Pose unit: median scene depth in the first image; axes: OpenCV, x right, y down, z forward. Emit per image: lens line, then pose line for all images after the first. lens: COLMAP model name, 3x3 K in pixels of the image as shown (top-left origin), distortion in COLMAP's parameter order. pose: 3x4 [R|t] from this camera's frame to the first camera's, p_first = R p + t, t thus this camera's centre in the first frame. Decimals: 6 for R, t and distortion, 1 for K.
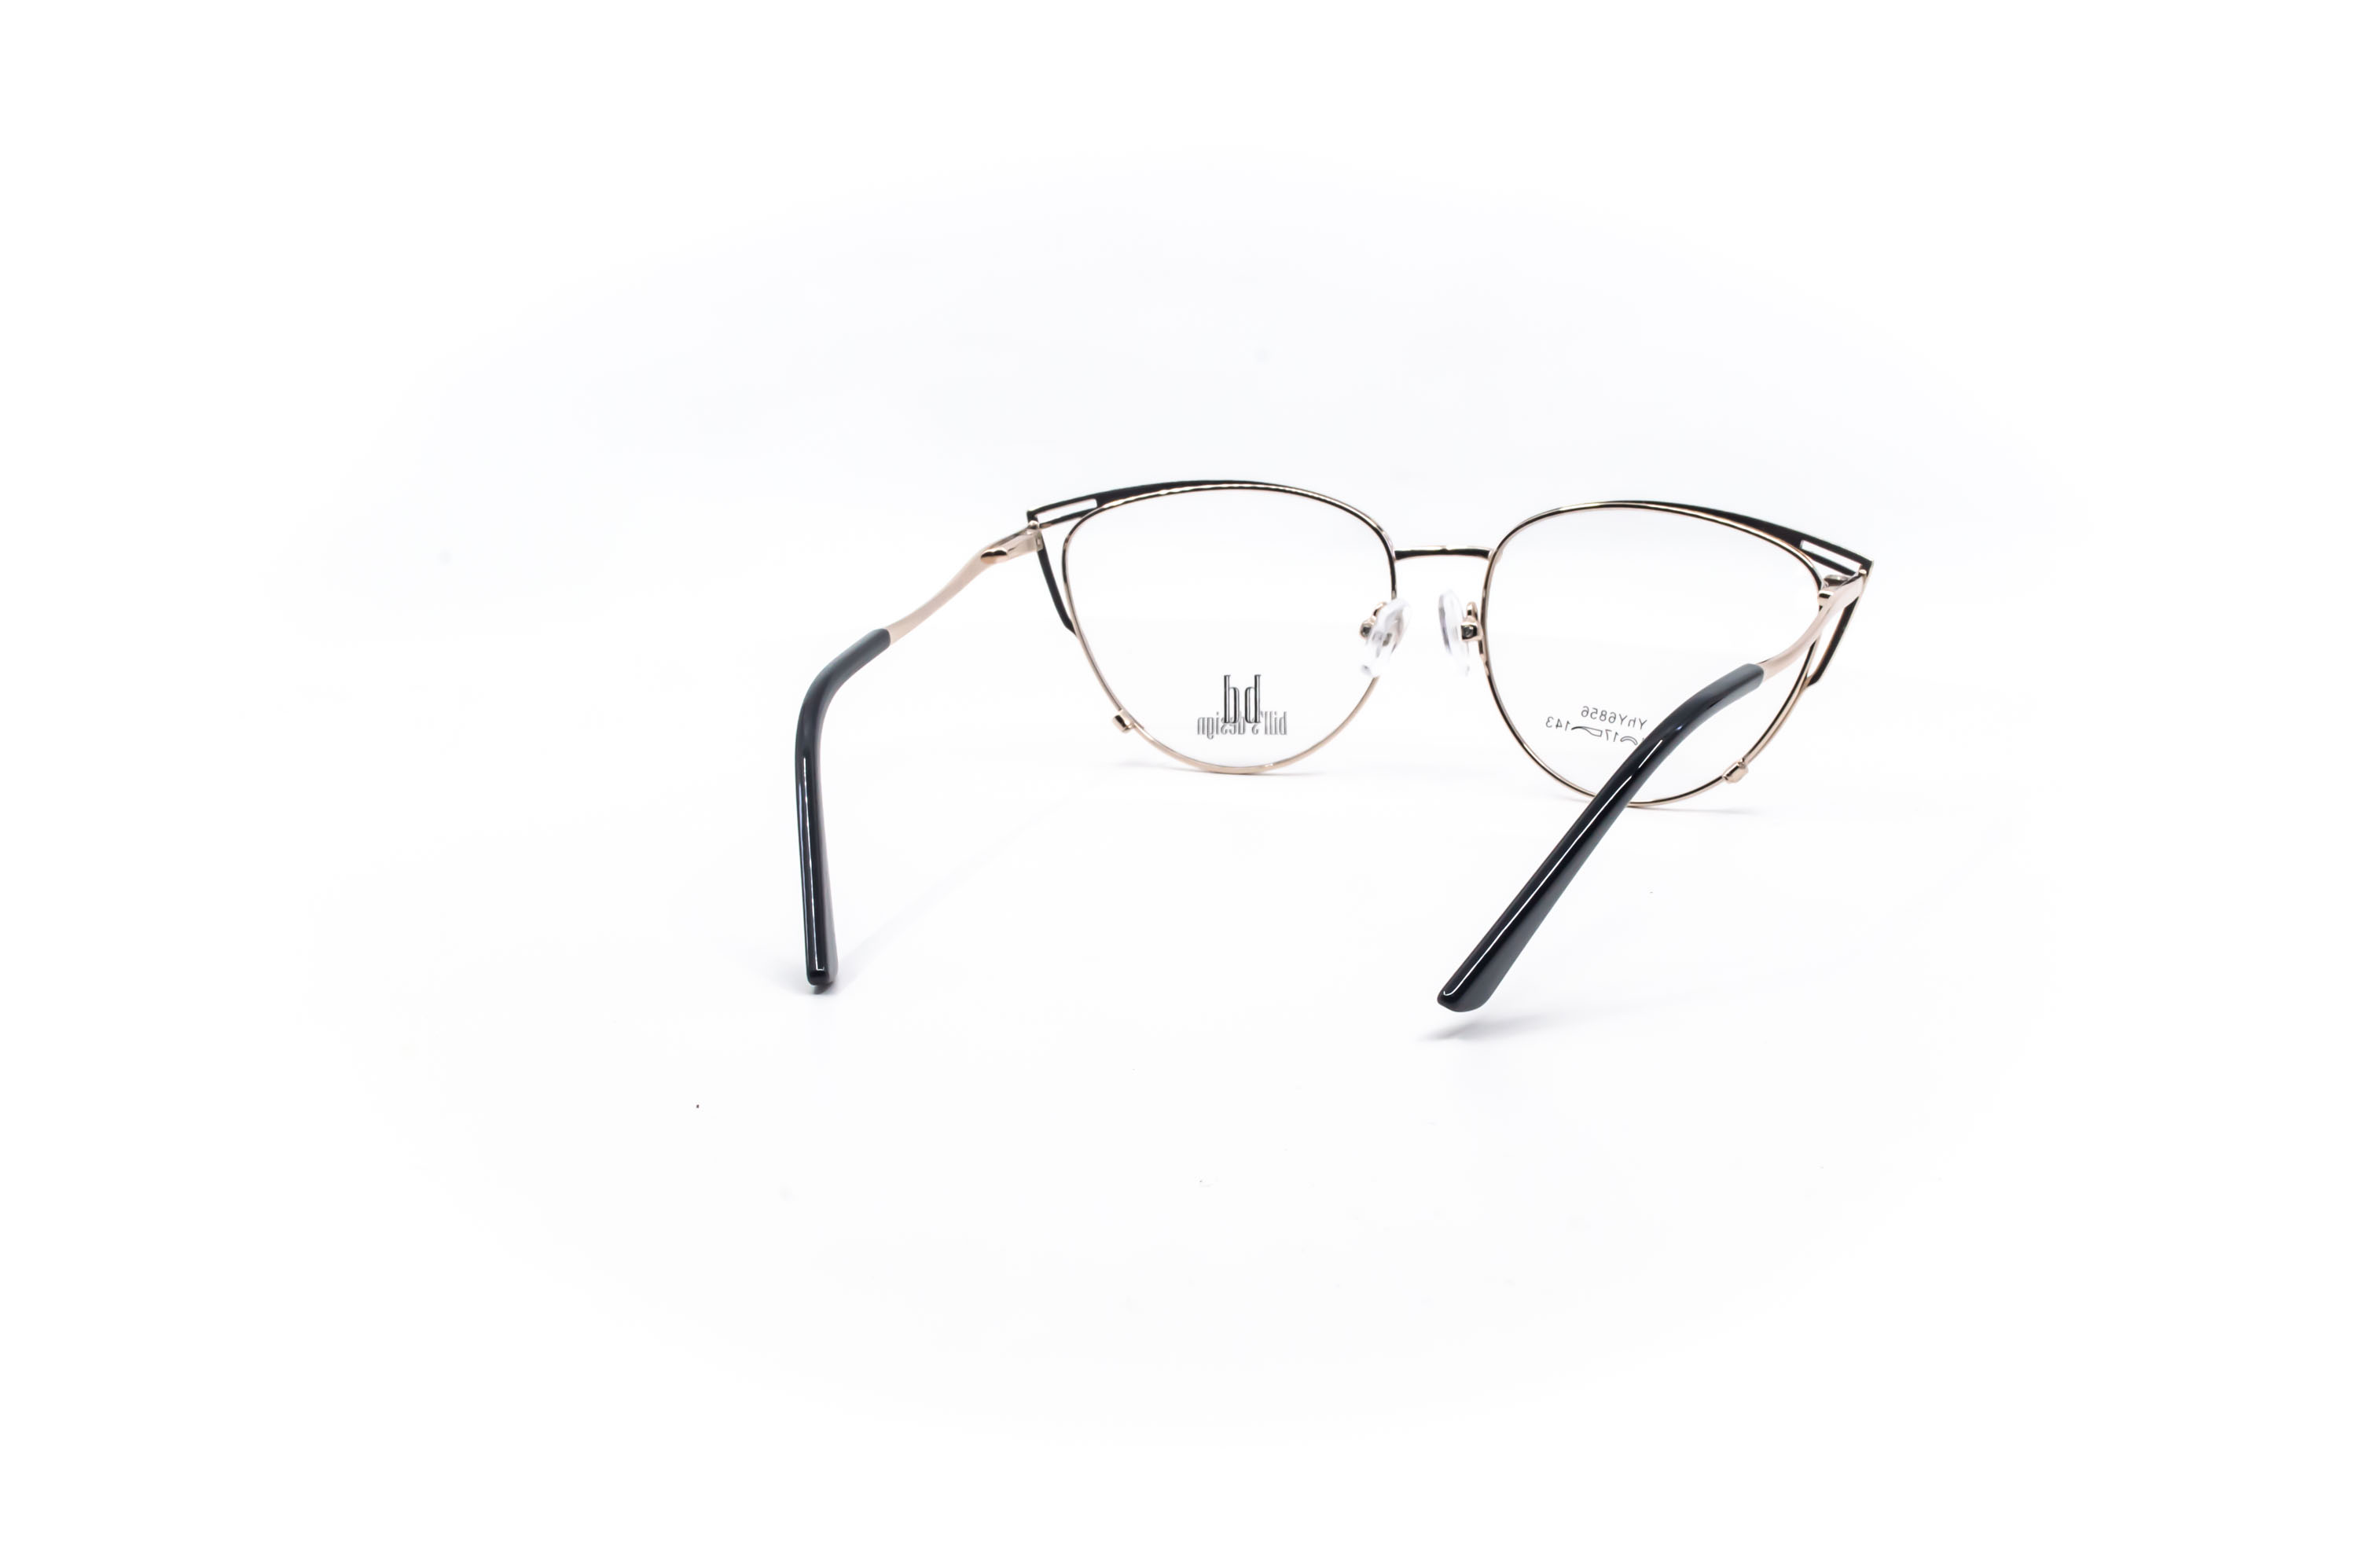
lens RADIAL K [[3104.2, 0, 1179.0], [0, 3104.2, 784.0], [0, 0, 1]] dist [-0.032669, -0.036789]
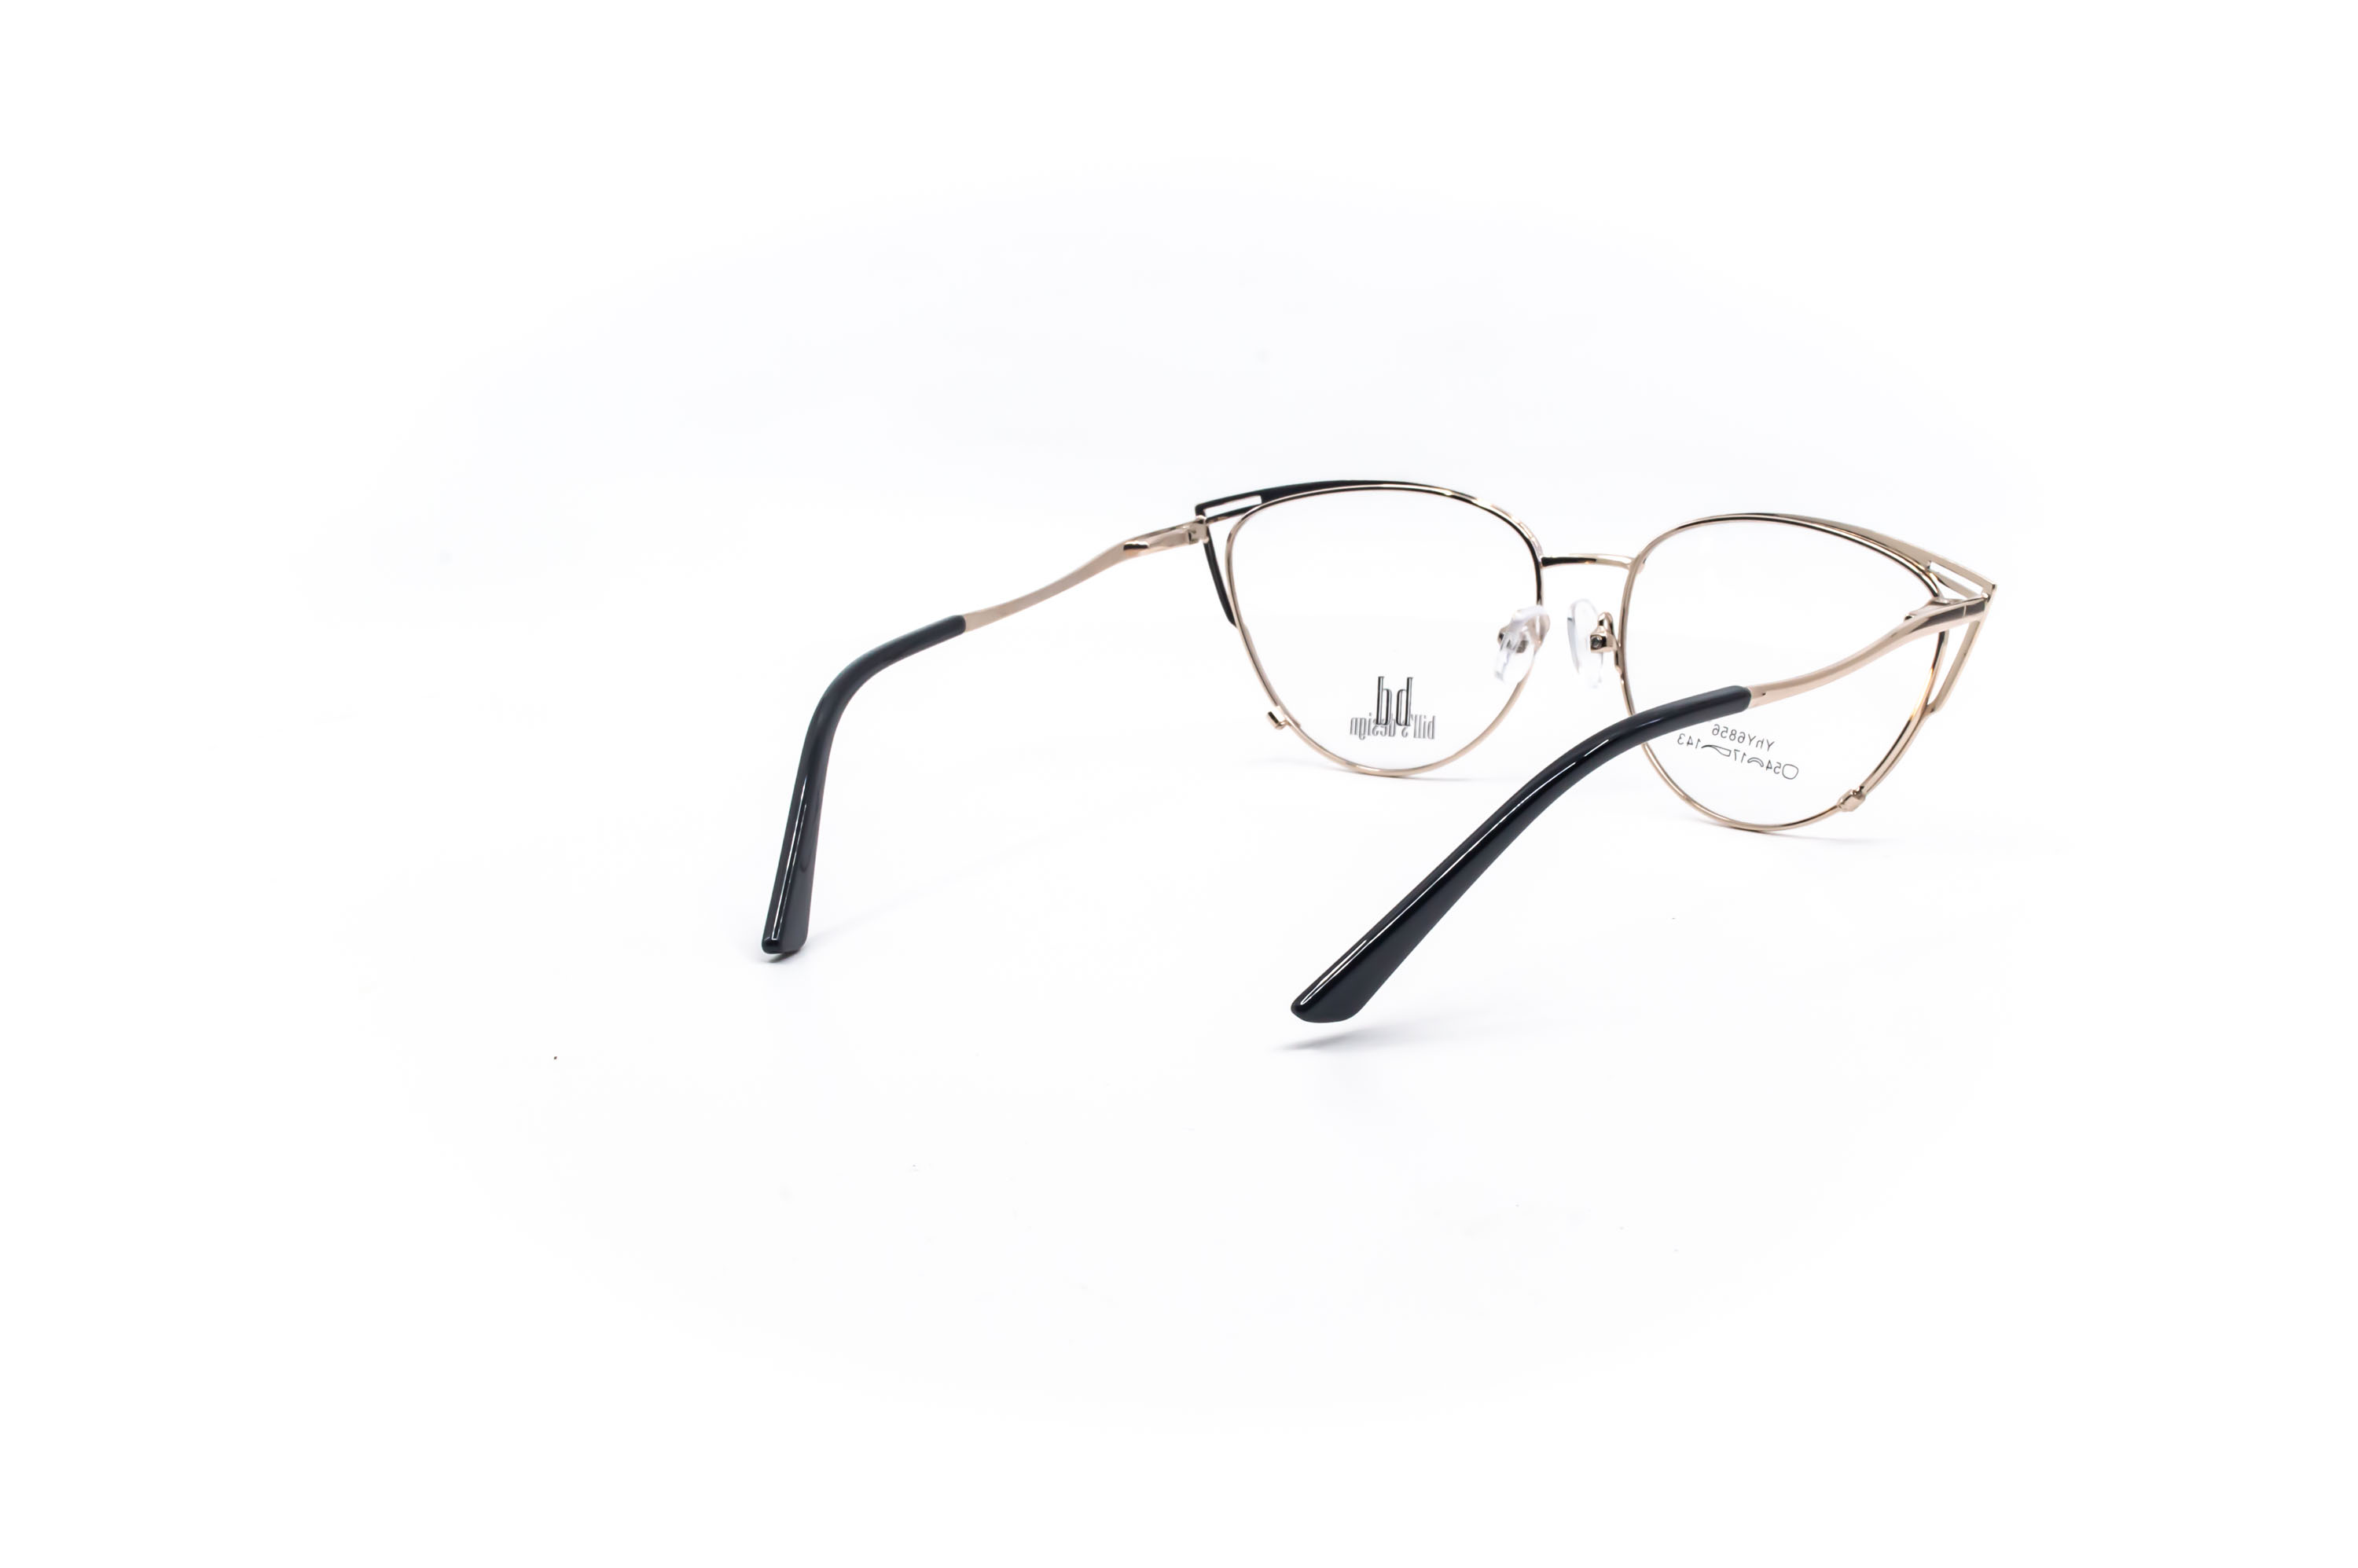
lens RADIAL K [[3104.2, 0, 1179.0], [0, 3104.2, 784.0], [0, 0, 1]] dist [-0.032669, -0.036789]
pose [[0.964877, 0.052235, -0.257456, 0.214978], [-0.051358, 0.998629, 0.010131, -0.007555], [0.257632, 0.003447, 0.966237, 0.022766]]
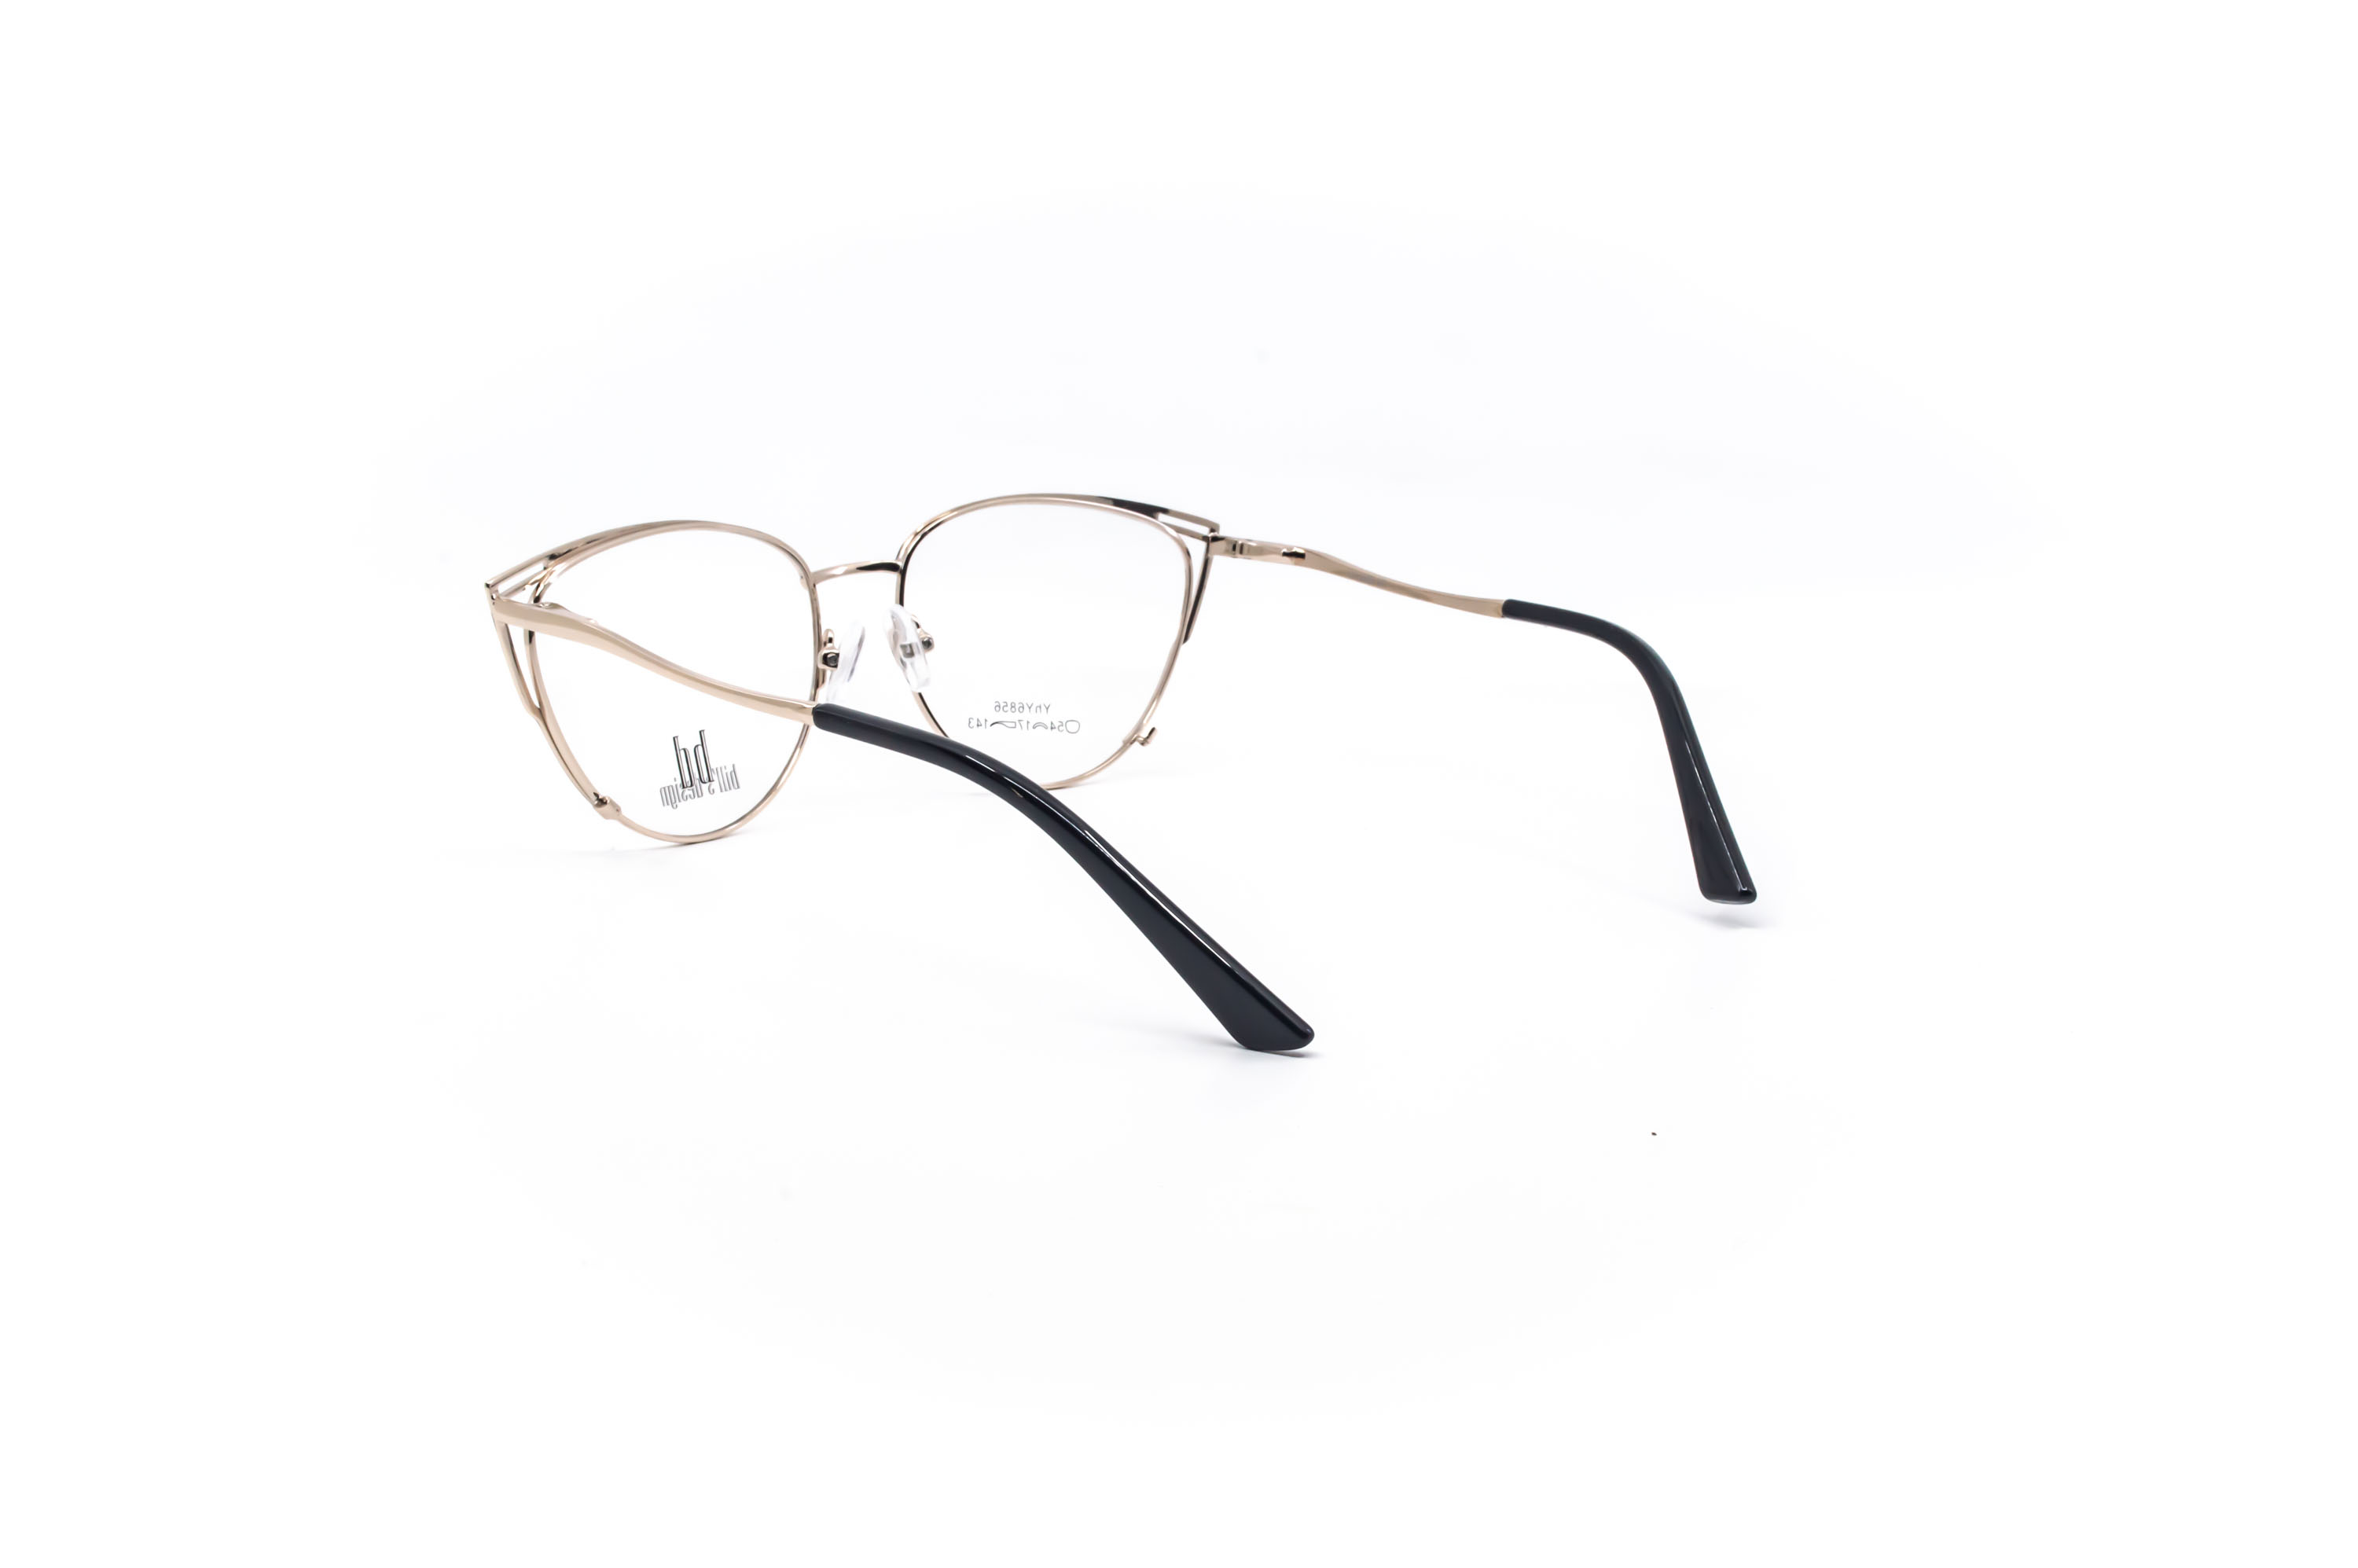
lens RADIAL K [[3104.2, 0, 1179.0], [0, 3104.2, 784.0], [0, 0, 1]] dist [-0.032669, -0.036789]
pose [[0.501464, -0.170869, 0.848138, -0.694363], [0.179815, 0.979481, 0.091014, -0.078954], [-0.846286, 0.106868, 0.521899, 0.412404]]
